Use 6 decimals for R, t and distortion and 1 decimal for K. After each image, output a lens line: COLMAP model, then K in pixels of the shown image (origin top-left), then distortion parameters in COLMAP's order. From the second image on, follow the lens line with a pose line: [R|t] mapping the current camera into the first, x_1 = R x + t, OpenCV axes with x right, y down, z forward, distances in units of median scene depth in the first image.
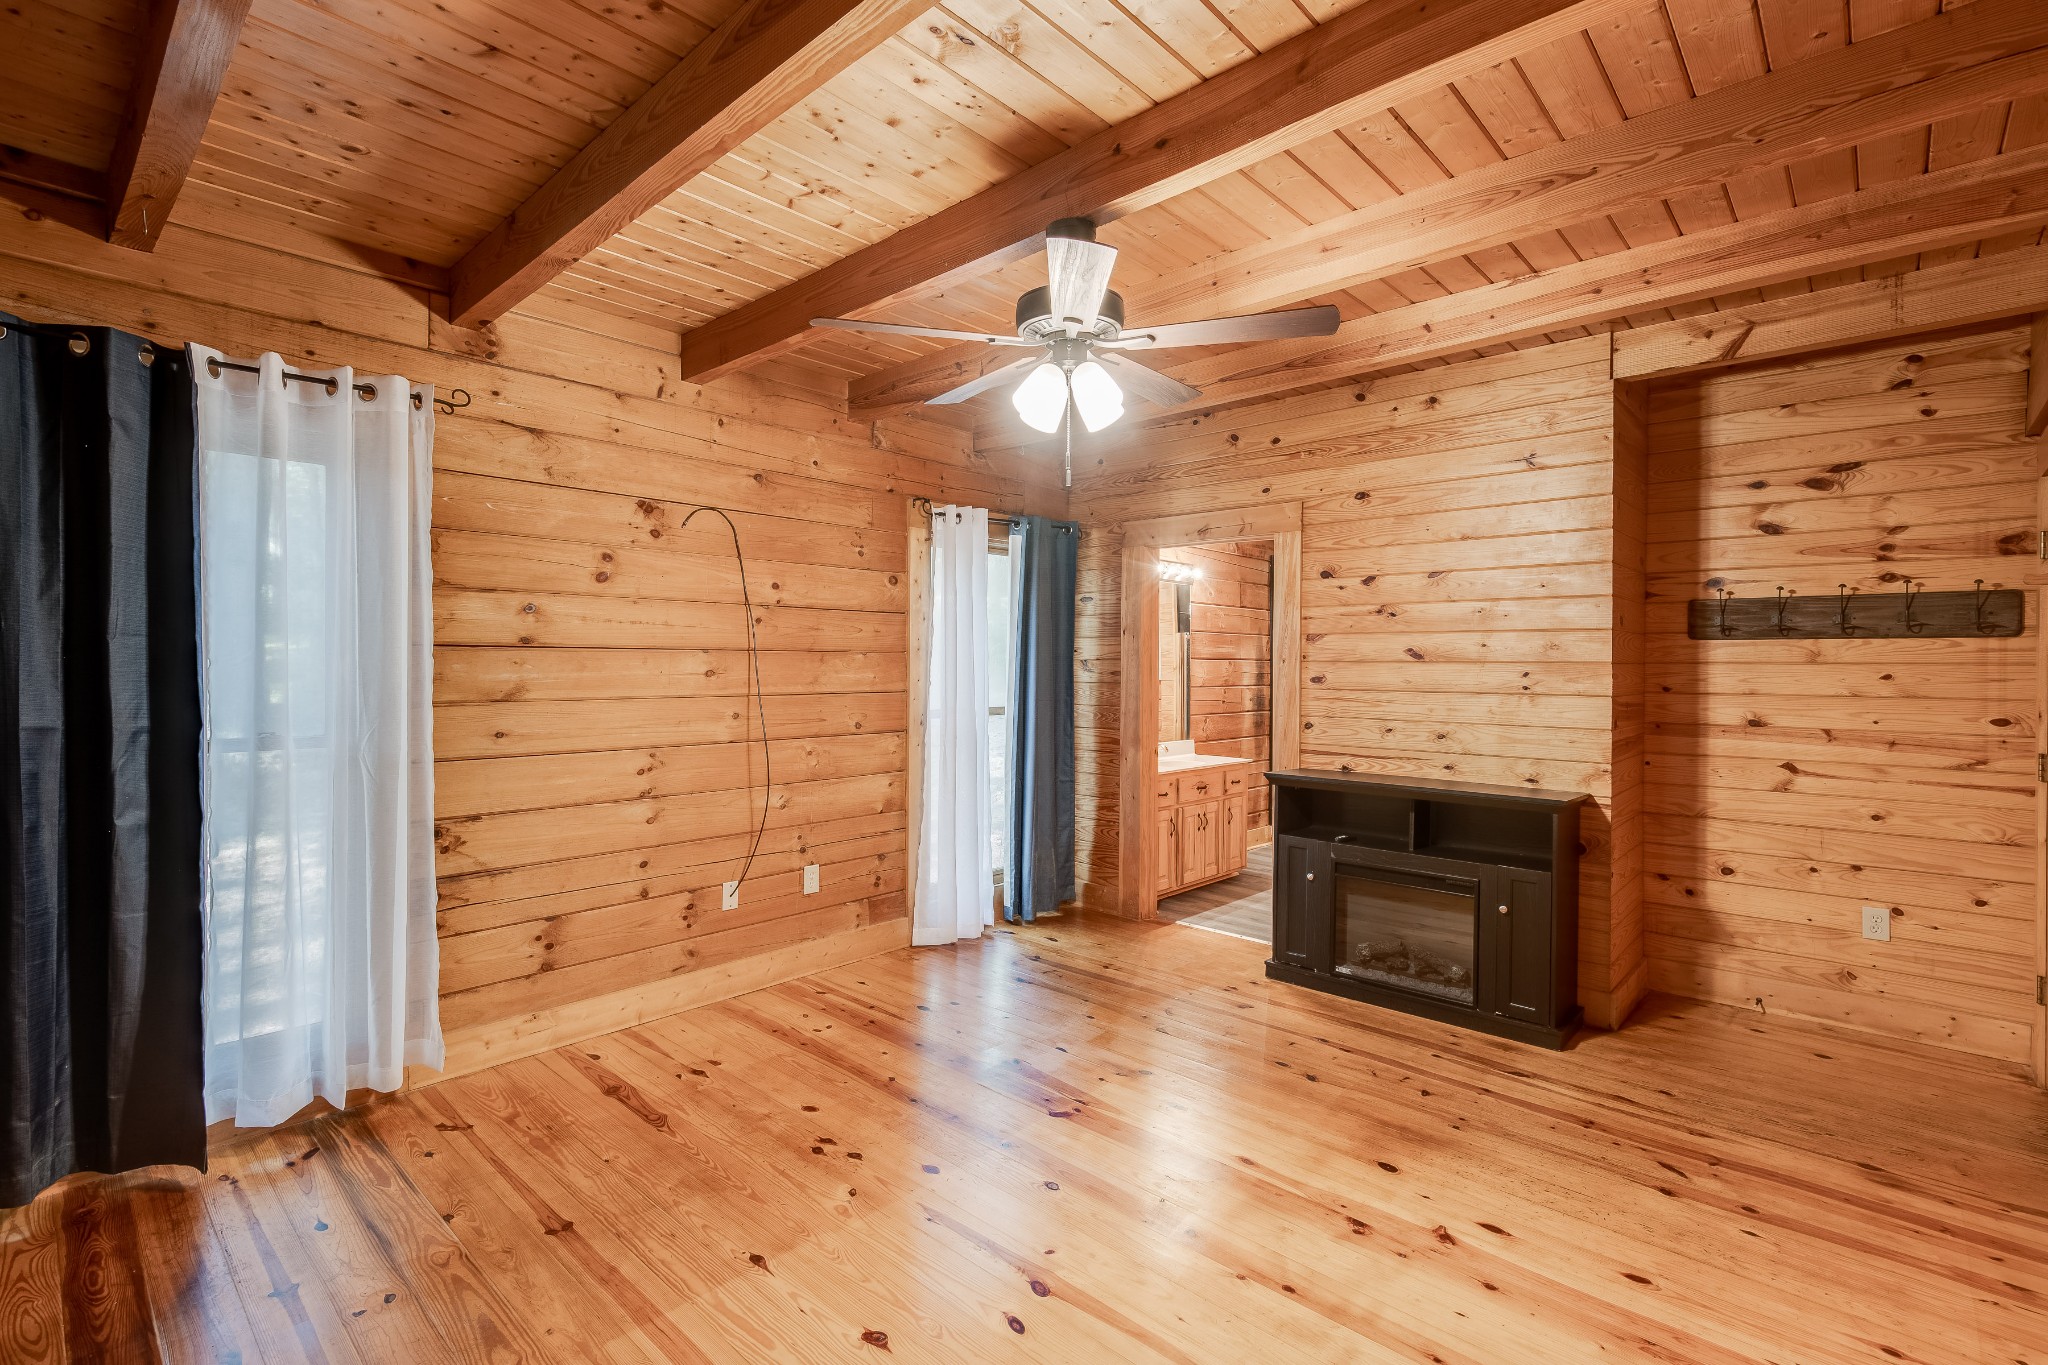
lens RADIAL K [[931.1, 0, 1023.6], [0, 931.1, 669.7], [0, 0, 1]] dist [0.010812, -0.001485]
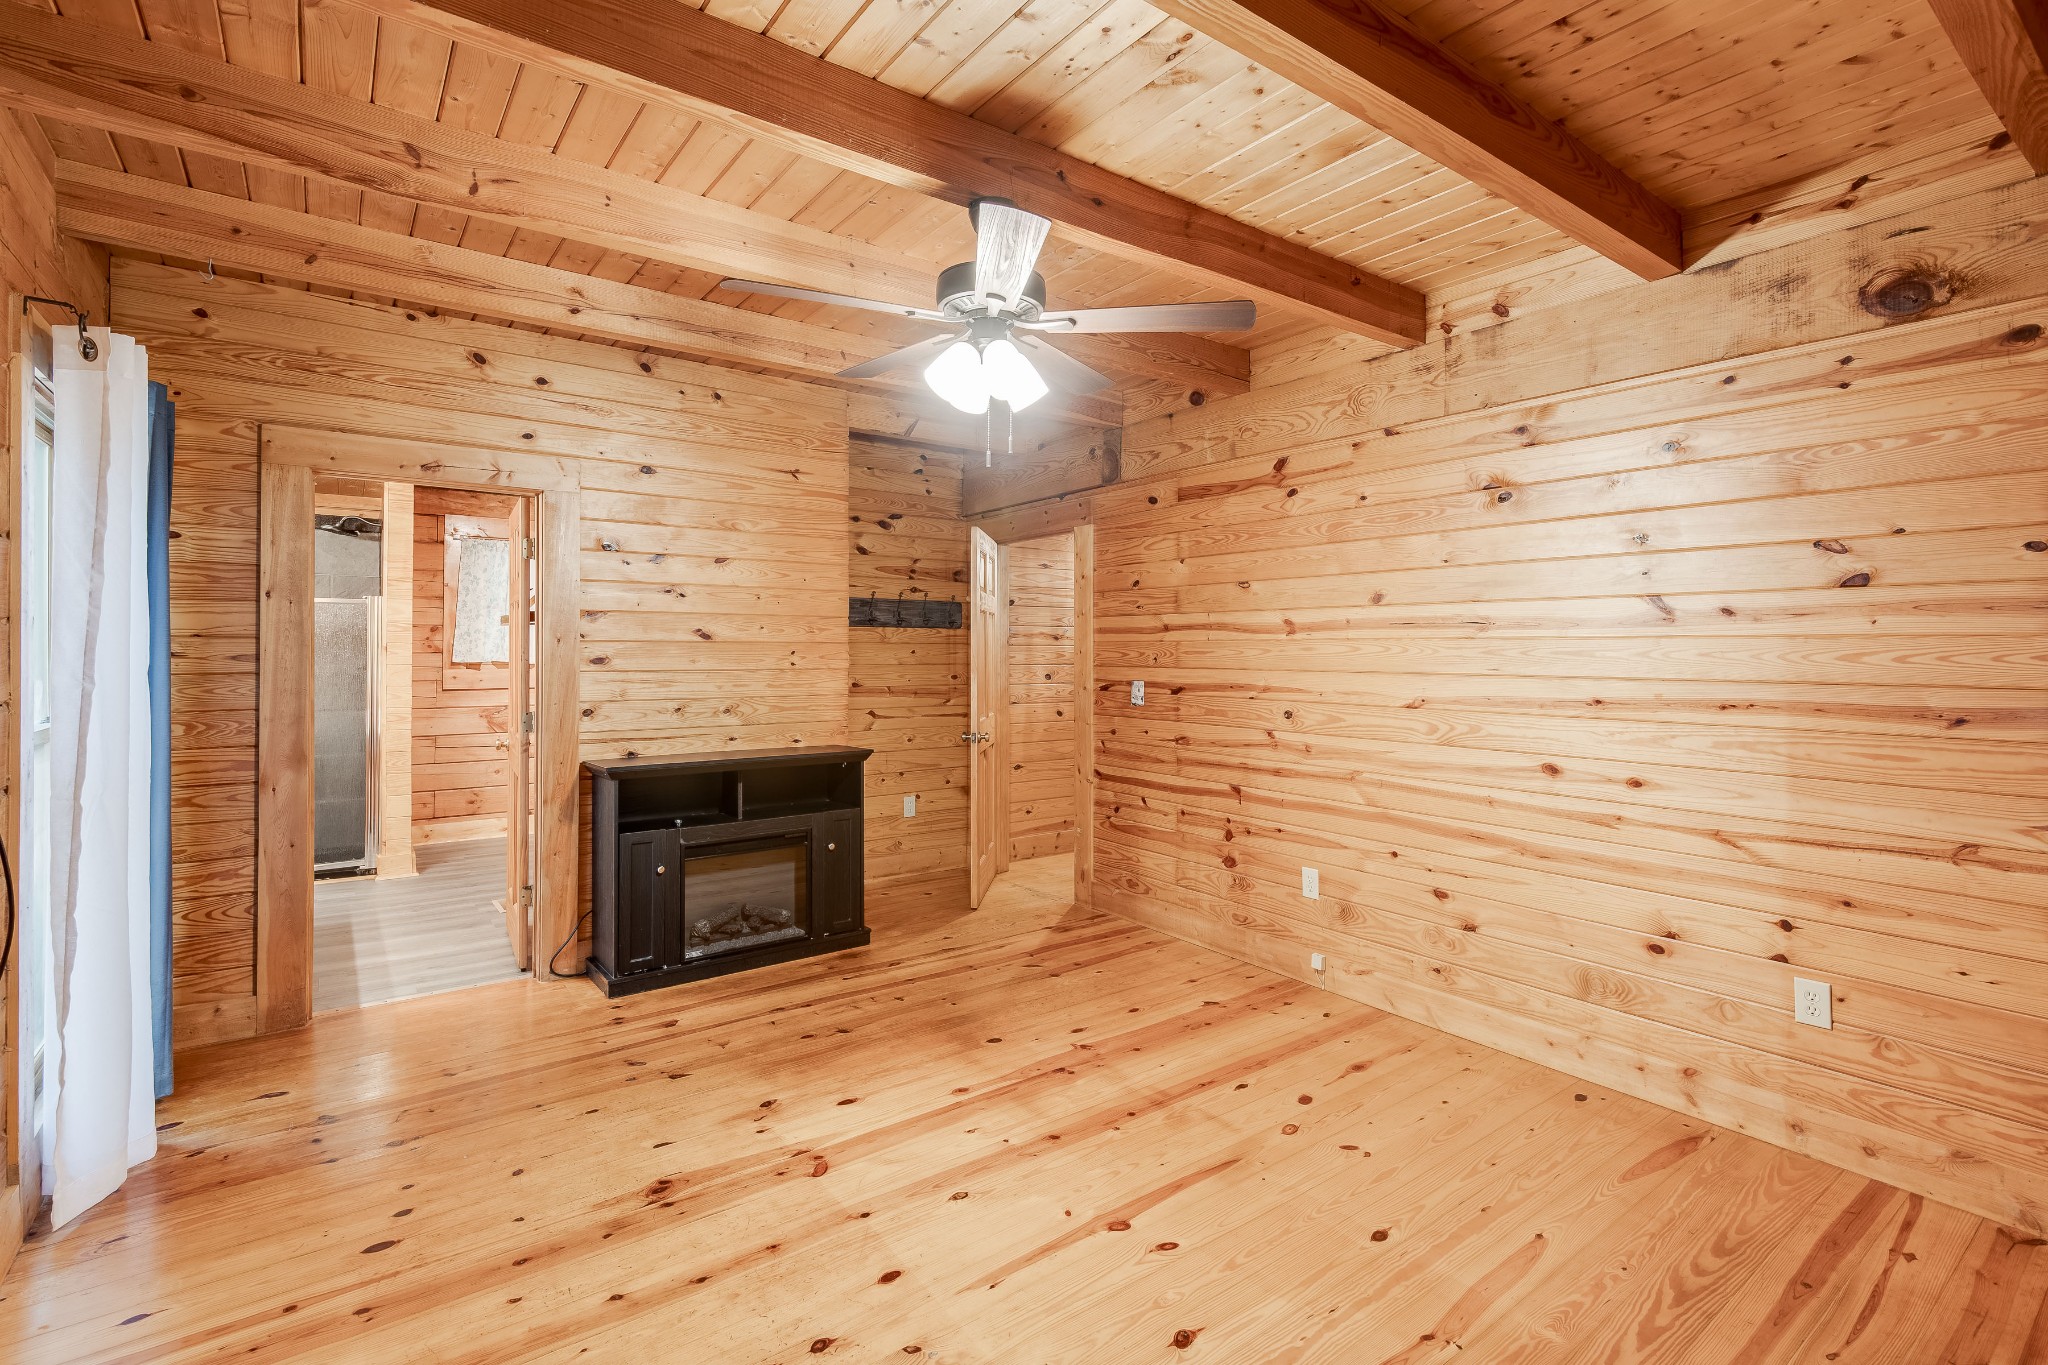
lens RADIAL K [[942.6, 0, 994.7], [0, 942.6, 649.0], [0, 0, 1]] dist [0.022697, -0.000215]
pose [[0.205544, -0.006814, 0.978624, -0.631971], [0.002760, 0.999976, 0.006383, -0.006948], [-0.978644, 0.001389, 0.205557, 0.534085]]
